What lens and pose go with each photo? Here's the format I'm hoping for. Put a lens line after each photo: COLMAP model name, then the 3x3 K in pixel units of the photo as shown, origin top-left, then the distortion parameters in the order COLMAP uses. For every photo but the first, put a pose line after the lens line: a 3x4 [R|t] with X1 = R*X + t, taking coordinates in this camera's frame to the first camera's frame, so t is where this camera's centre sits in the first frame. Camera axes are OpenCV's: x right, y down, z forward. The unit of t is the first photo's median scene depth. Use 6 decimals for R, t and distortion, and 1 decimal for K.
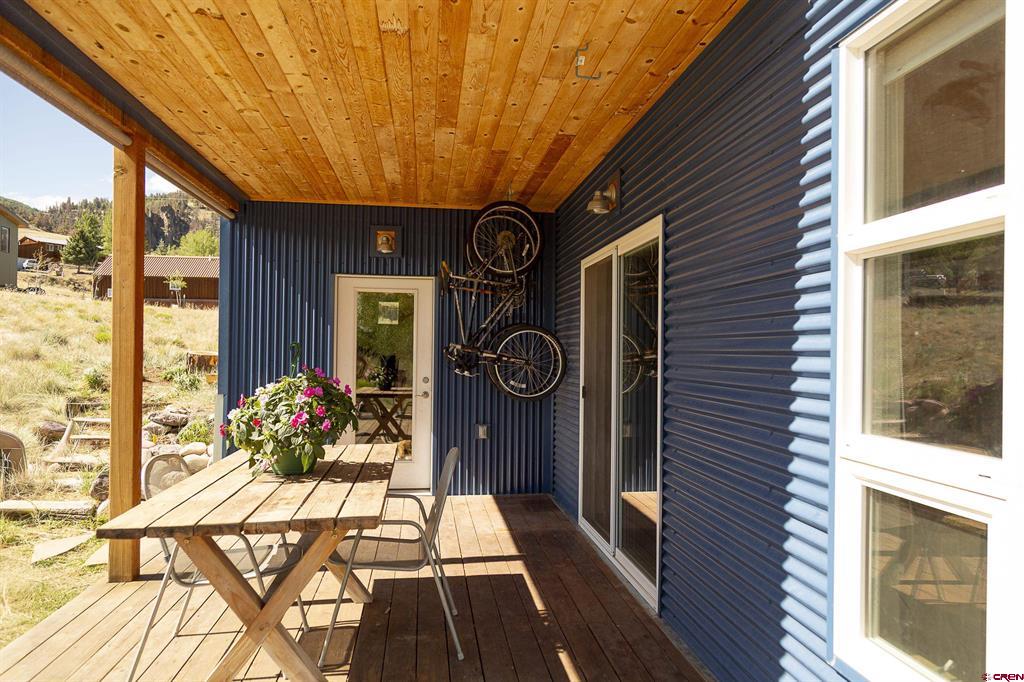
lens RADIAL K [[675.8, 0, 517.3], [0, 675.8, 344.9], [0, 0, 1]] dist [0.003238, 0.007161]
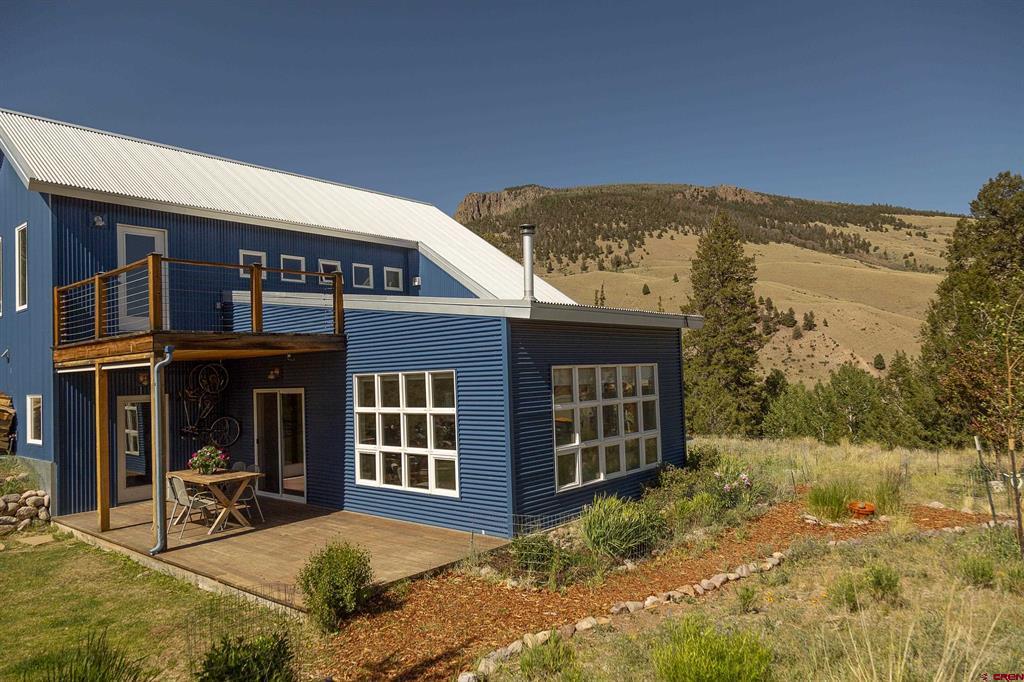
lens RADIAL K [[676.1, 0, 519.5], [0, 676.1, 345.0], [0, 0, 1]] dist [0.006515, 0.006067]
pose [[0.752352, -0.009141, 0.658698, -1.223929], [0.037215, 0.998897, -0.028644, -0.268827], [-0.657710, 0.046064, 0.751862, -2.321665]]
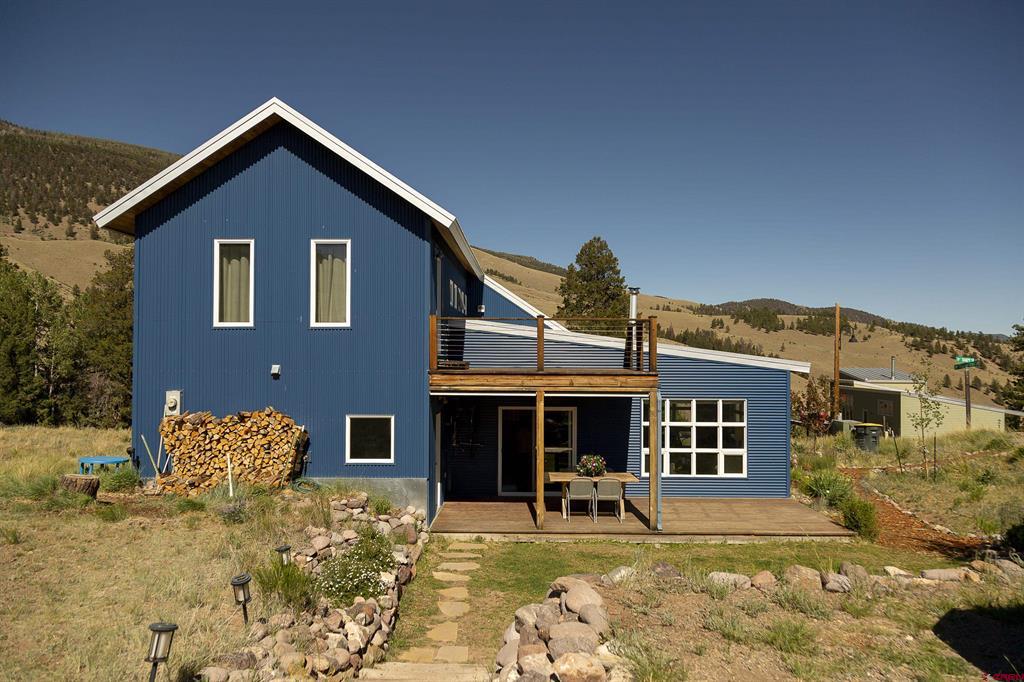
lens RADIAL K [[674.9, 0, 517.3], [0, 674.9, 346.7], [0, 0, 1]] dist [0.011843, 0.000550]
pose [[0.157850, 0.007398, 0.987435, -4.201013], [-0.011149, 0.999922, -0.005709, -0.554648], [-0.987400, -0.010108, 0.157920, 0.673285]]
